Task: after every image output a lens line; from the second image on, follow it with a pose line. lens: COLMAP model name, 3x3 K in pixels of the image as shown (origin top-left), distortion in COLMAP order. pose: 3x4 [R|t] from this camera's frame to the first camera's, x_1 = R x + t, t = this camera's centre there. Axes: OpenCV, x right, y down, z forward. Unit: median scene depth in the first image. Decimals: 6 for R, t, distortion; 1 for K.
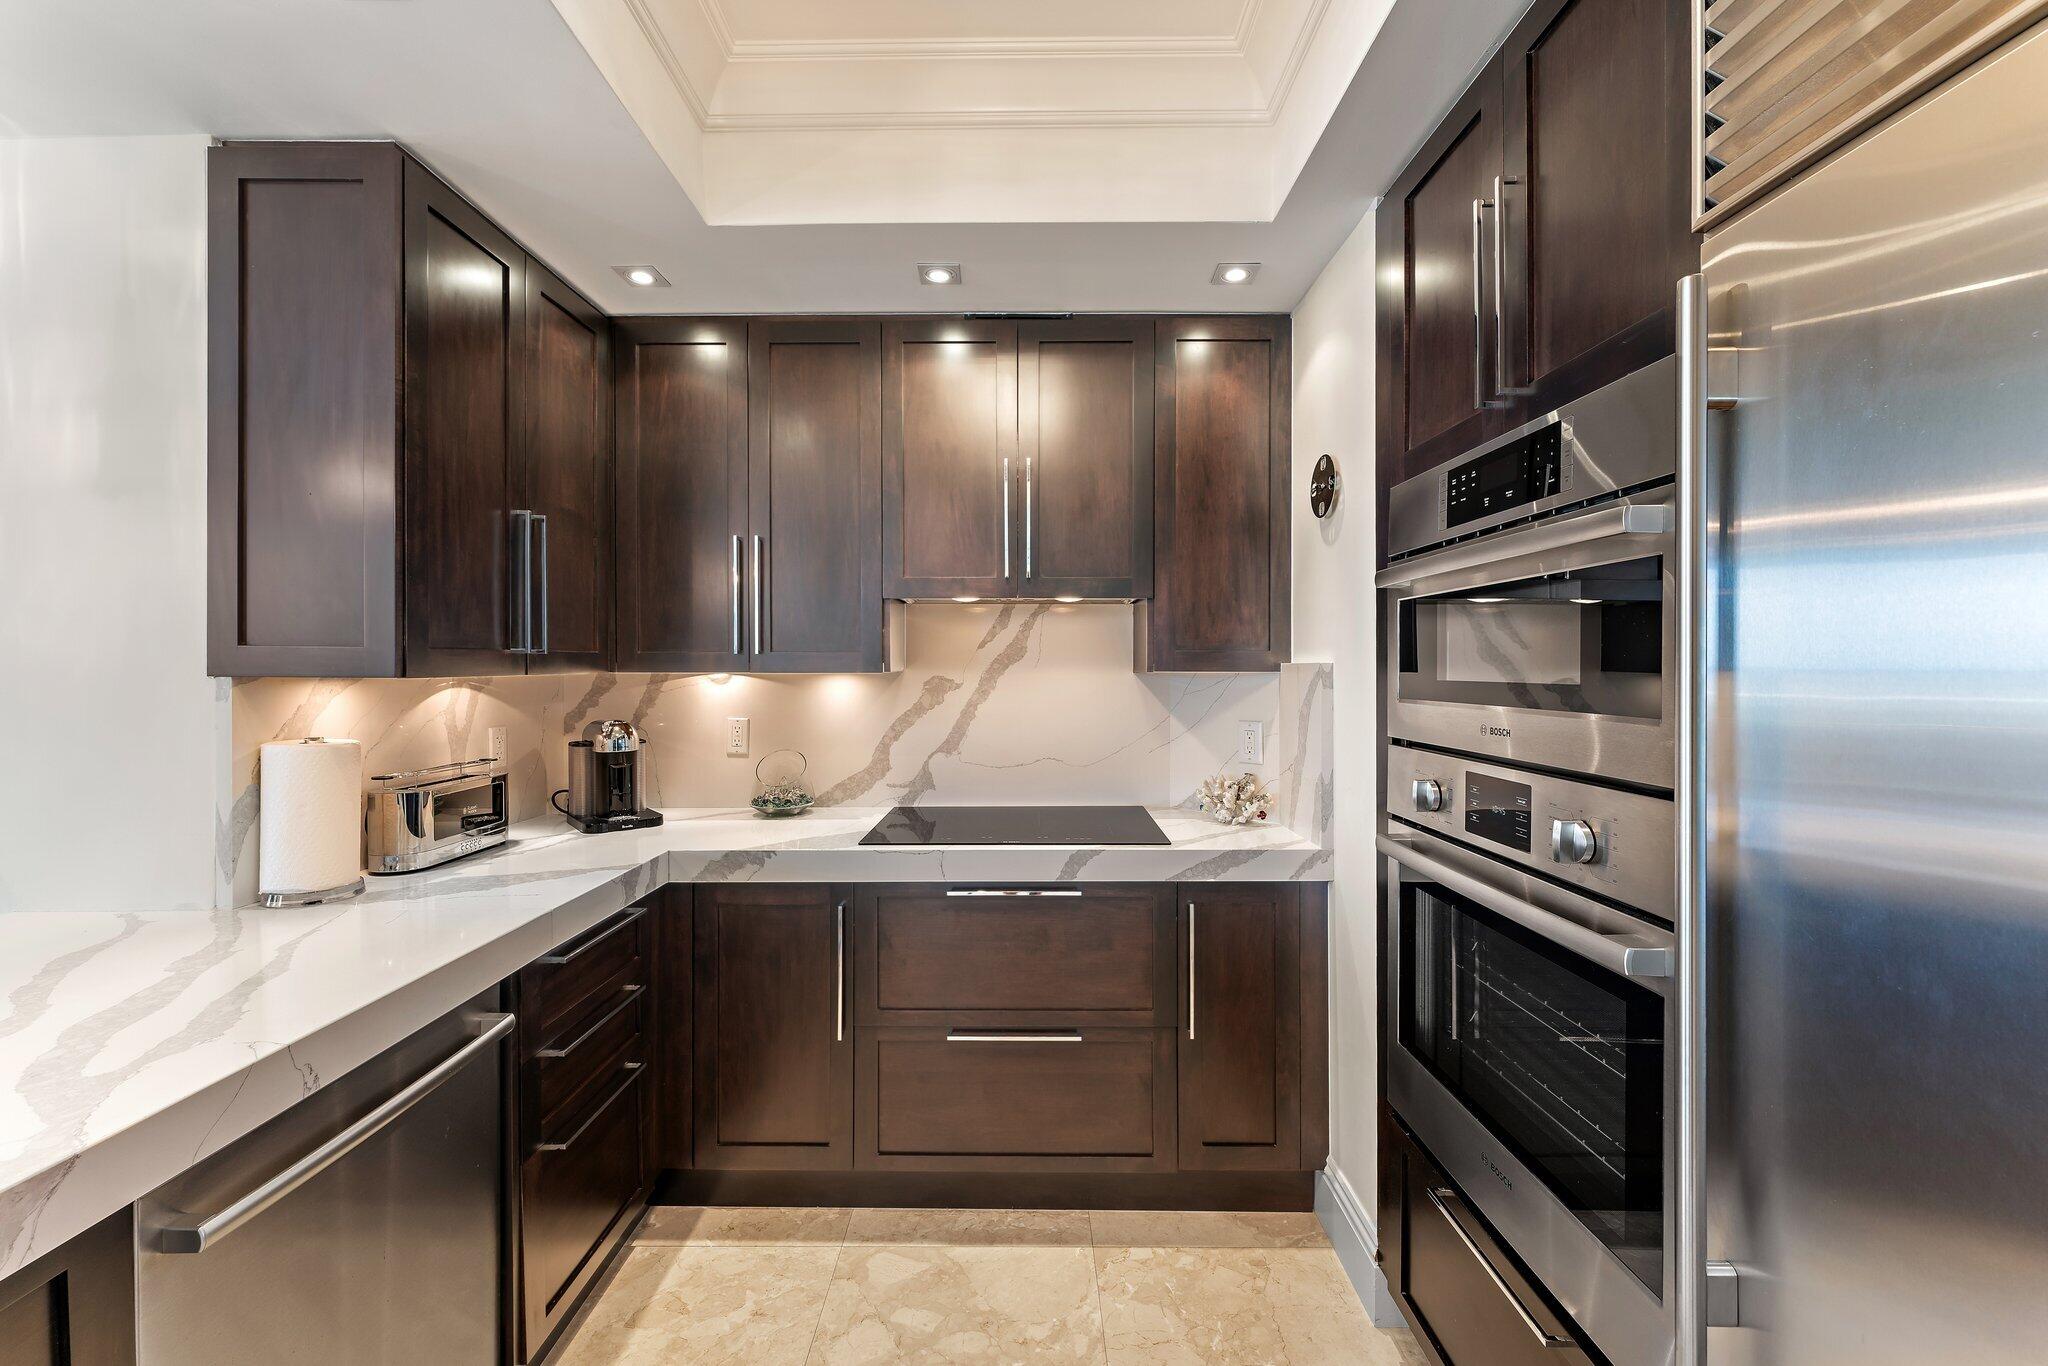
lens RADIAL K [[914.0, 0, 1024.0], [0, 914.0, 683.0], [0, 0, 1]] dist [0.000838, -0.000051]
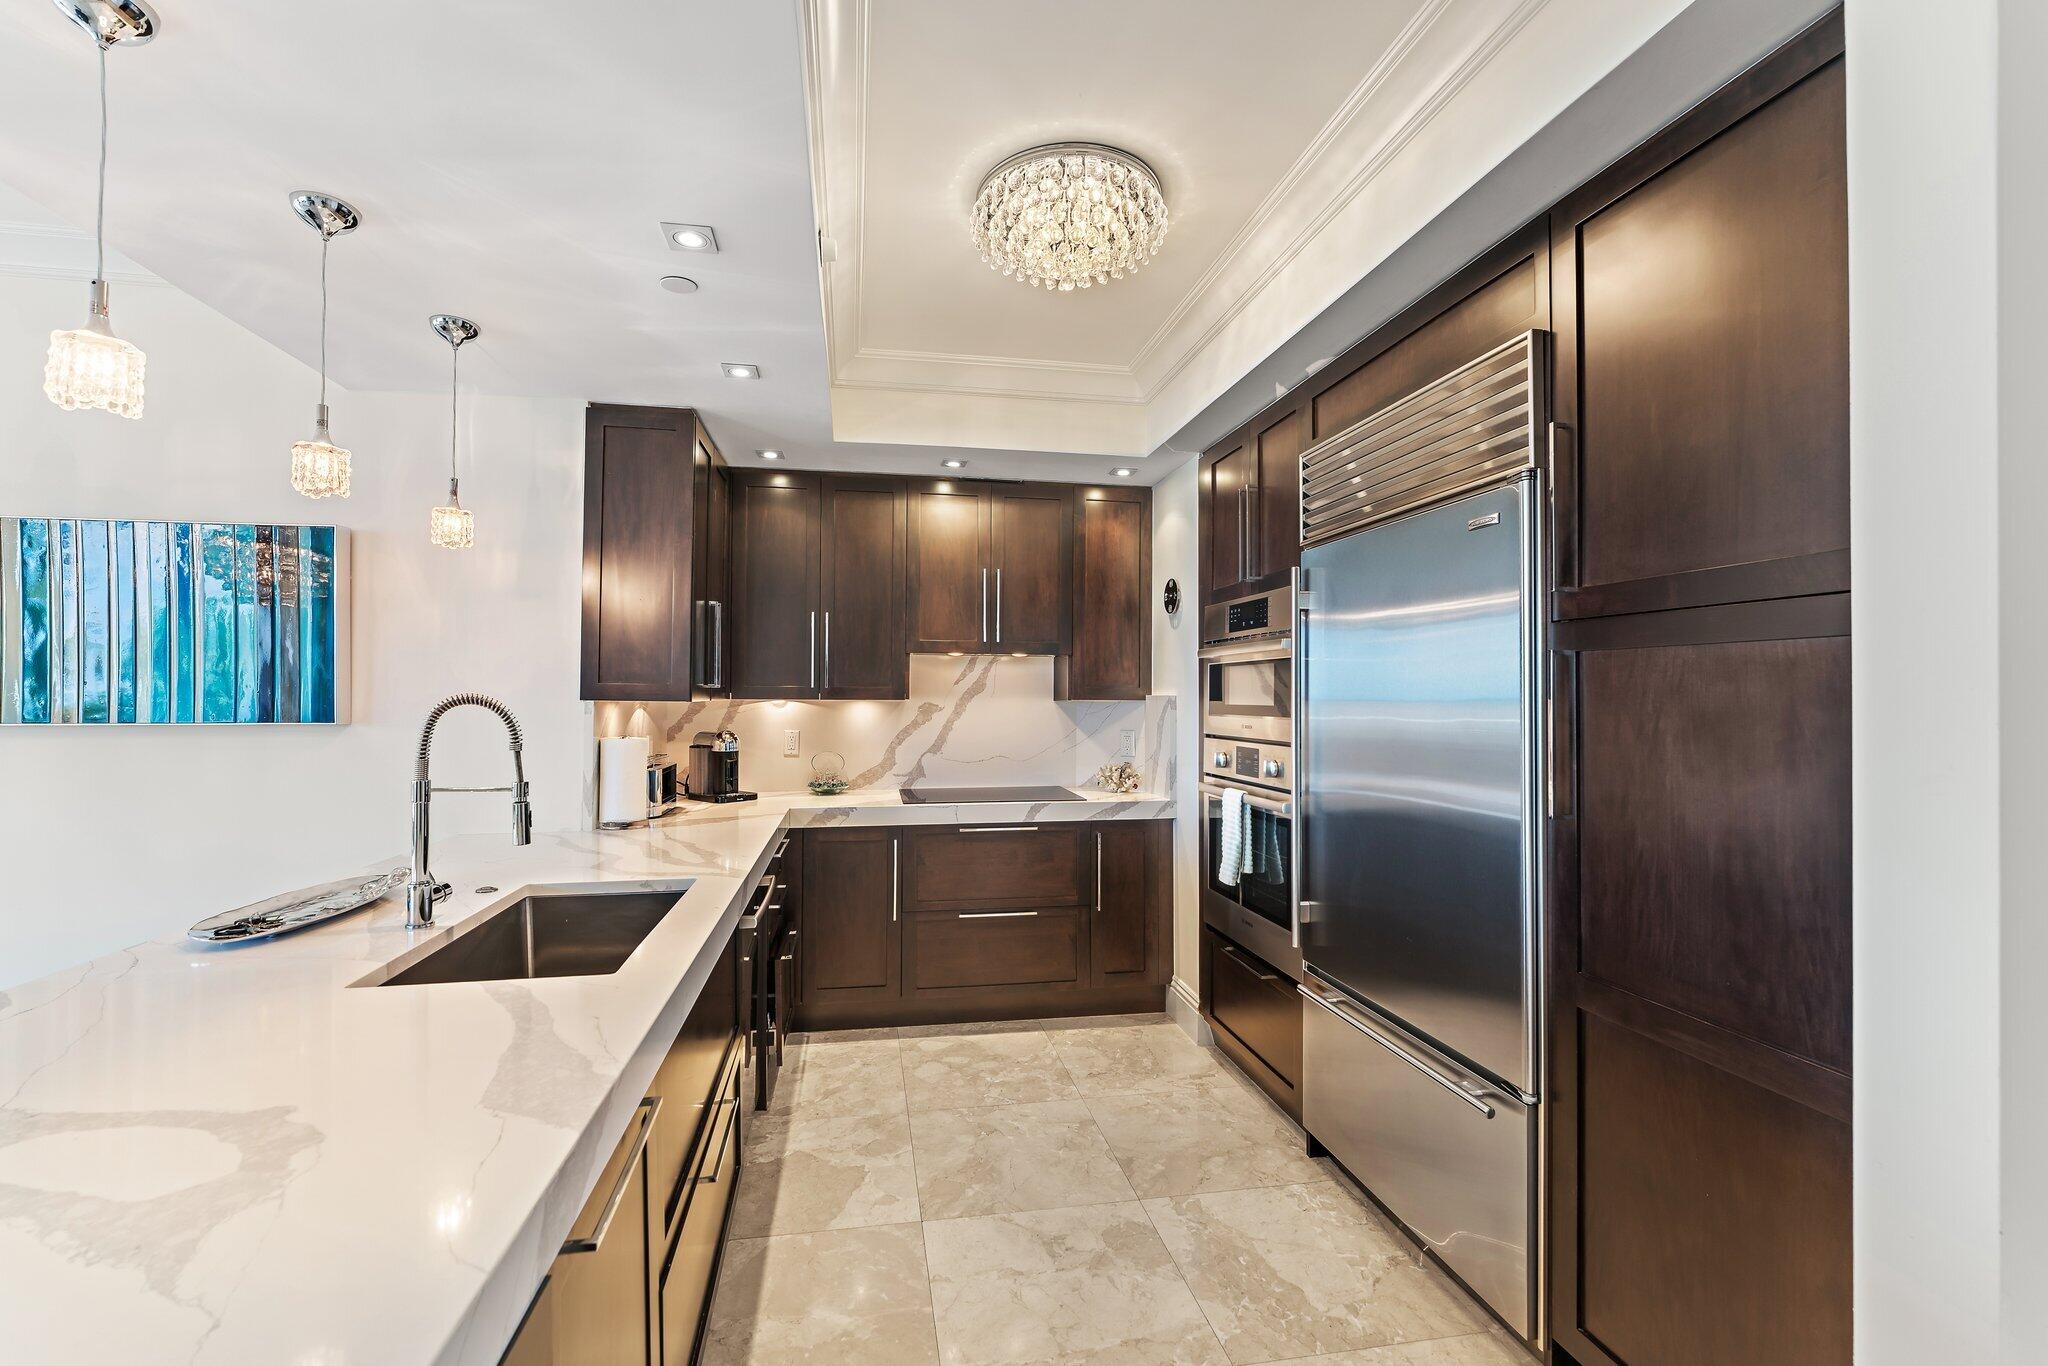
lens RADIAL K [[952.4, 0, 1059.7], [0, 952.4, 703.9], [0, 0, 1]] dist [-0.000397, -0.000007]
pose [[0.977413, 0.003690, 0.211307, -0.272491], [-0.001724, 0.999954, -0.009487, 0.011792], [-0.211332, 0.008908, 0.977374, -0.755636]]
